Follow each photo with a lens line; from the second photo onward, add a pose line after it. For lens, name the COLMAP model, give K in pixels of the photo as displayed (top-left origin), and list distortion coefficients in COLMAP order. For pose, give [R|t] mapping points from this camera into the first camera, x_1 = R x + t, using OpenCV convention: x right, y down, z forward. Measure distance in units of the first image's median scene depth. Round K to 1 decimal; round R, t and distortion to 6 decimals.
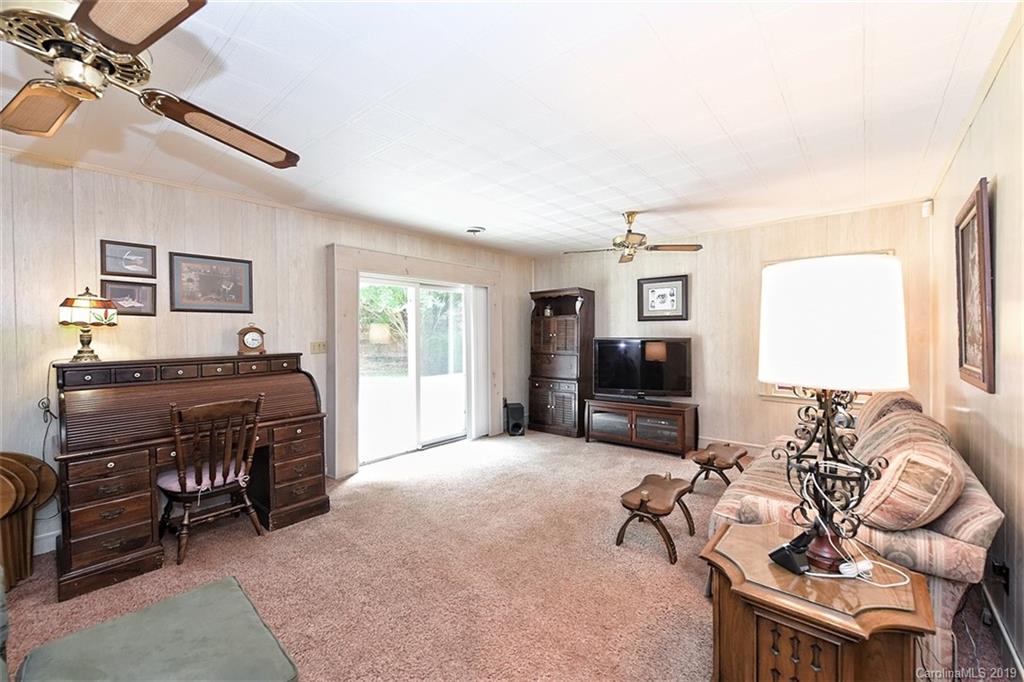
lens RADIAL K [[419.1, 0, 512.7], [0, 419.1, 338.8], [0, 0, 1]] dist [-0.004858, -0.000745]
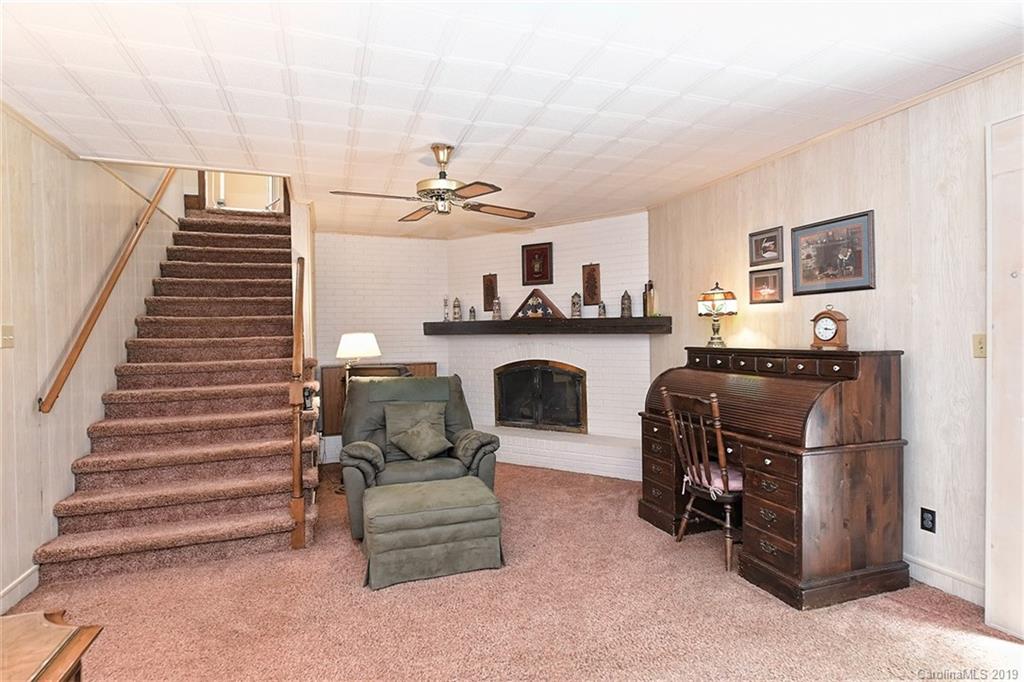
lens RADIAL K [[530.8, 0, 512.4], [0, 530.8, 335.1], [0, 0, 1]] dist [-0.001926, -0.000008]
pose [[-0.516563, 0.023916, -0.855915, 0.472055], [0.011062, 0.999713, 0.021258, -0.013658], [0.856177, 0.001513, -0.516680, 1.120276]]
